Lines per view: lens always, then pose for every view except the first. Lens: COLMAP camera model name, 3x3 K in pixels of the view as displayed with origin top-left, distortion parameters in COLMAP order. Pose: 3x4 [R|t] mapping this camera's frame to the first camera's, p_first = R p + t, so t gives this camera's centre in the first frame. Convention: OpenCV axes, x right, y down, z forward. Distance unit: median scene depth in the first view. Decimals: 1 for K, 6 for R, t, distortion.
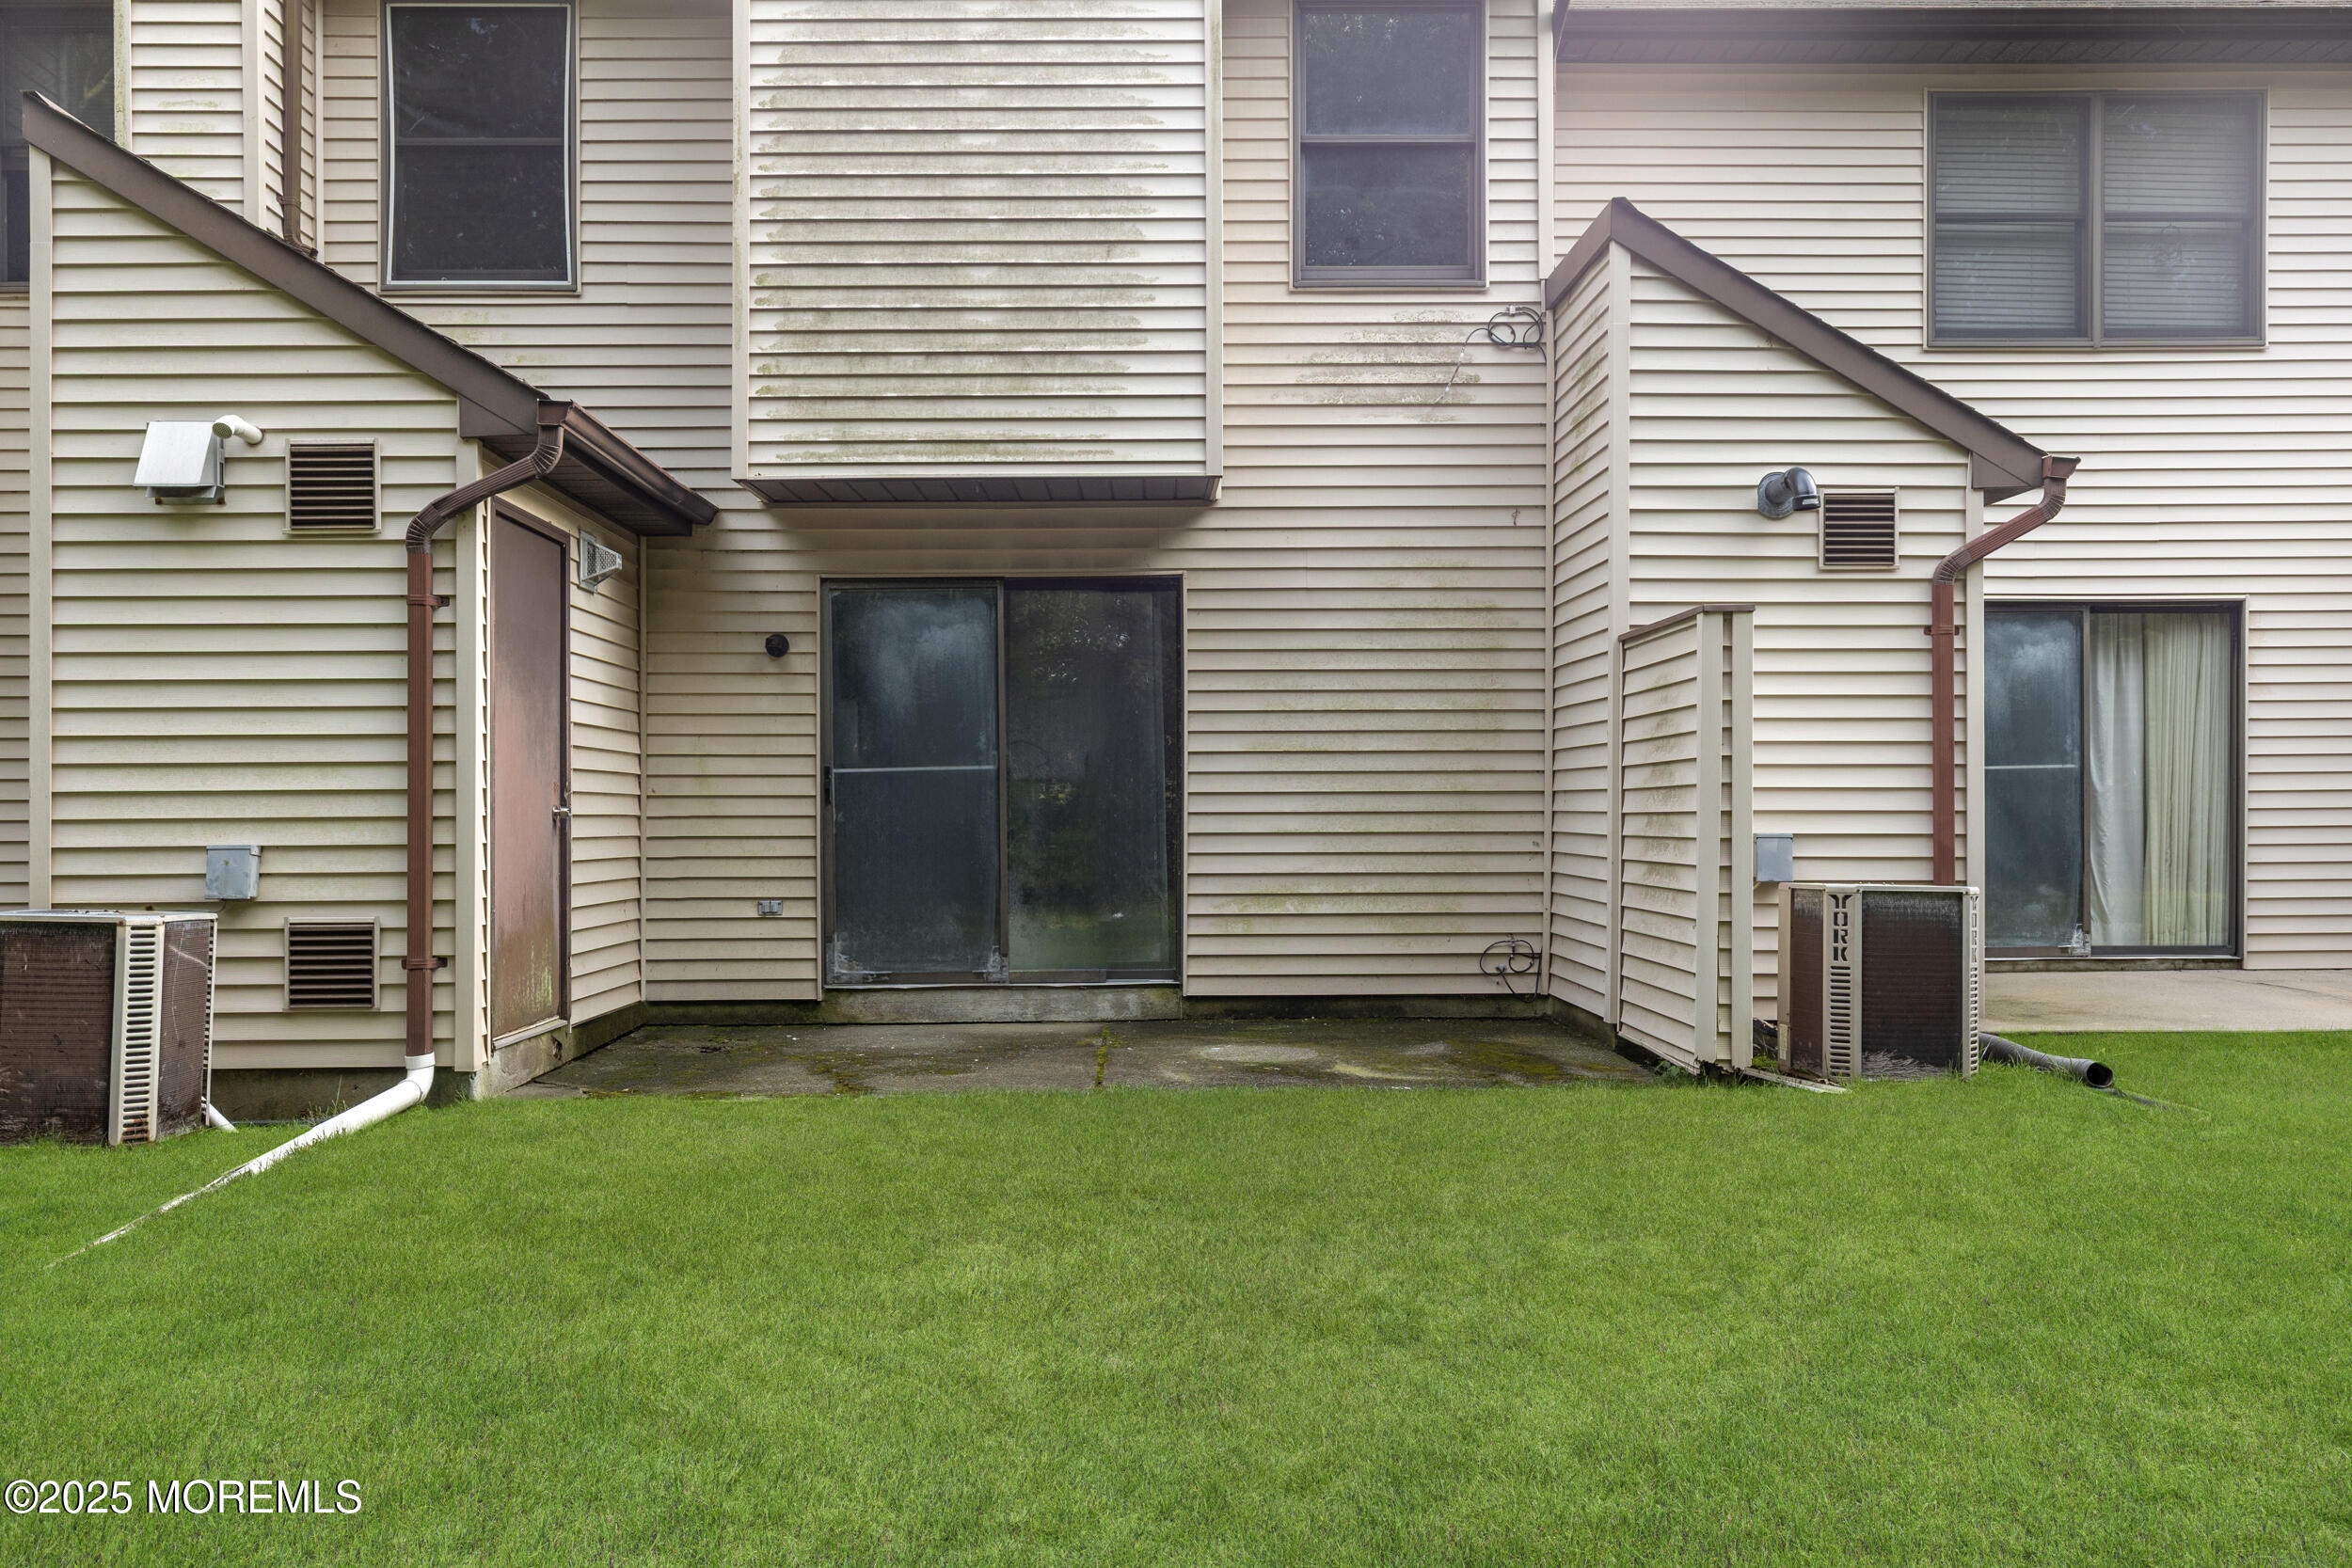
lens RADIAL K [[1951.7, 0, 1175.8], [0, 1951.7, 785.3], [0, 0, 1]] dist [0.007365, 0.015310]
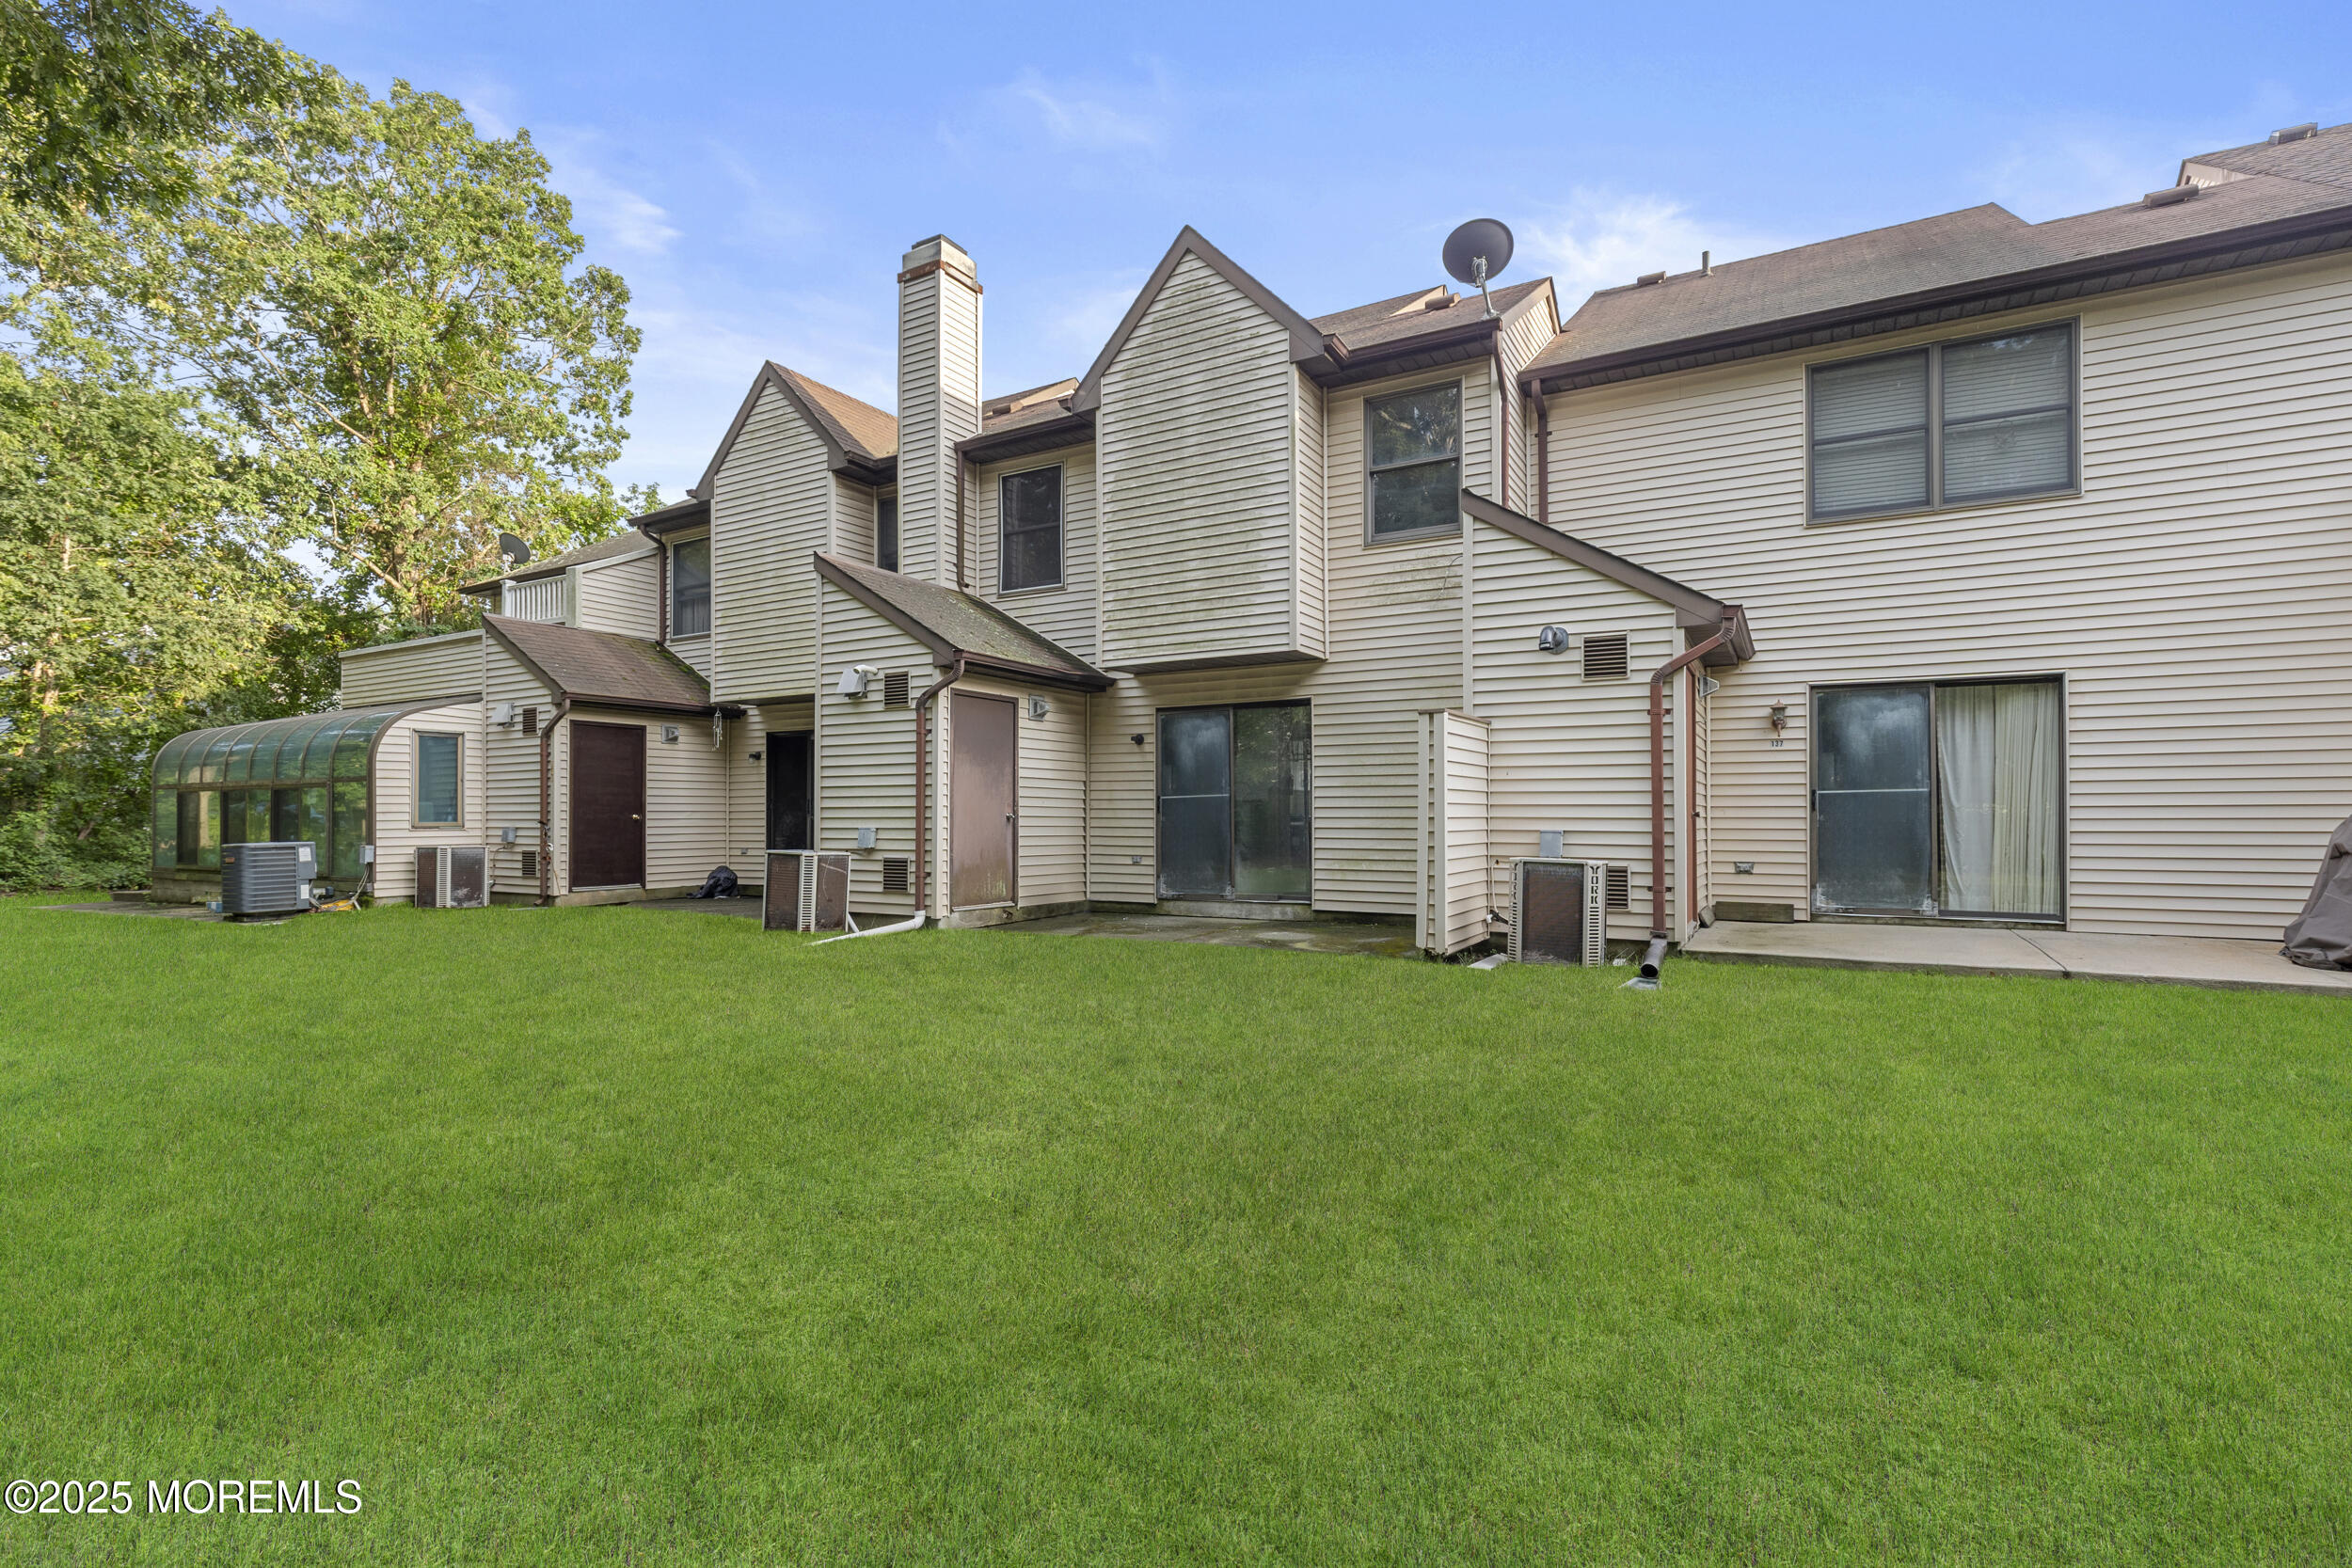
lens RADIAL K [[1137.4, 0, 1177.4], [0, 1137.4, 796.8], [0, 0, 1]] dist [-0.001441, -0.000254]
pose [[0.846709, -0.004652, -0.532036, 0.508621], [0.001890, 0.999982, -0.005737, -0.000641], [0.532053, 0.003852, 0.846702, -0.054558]]
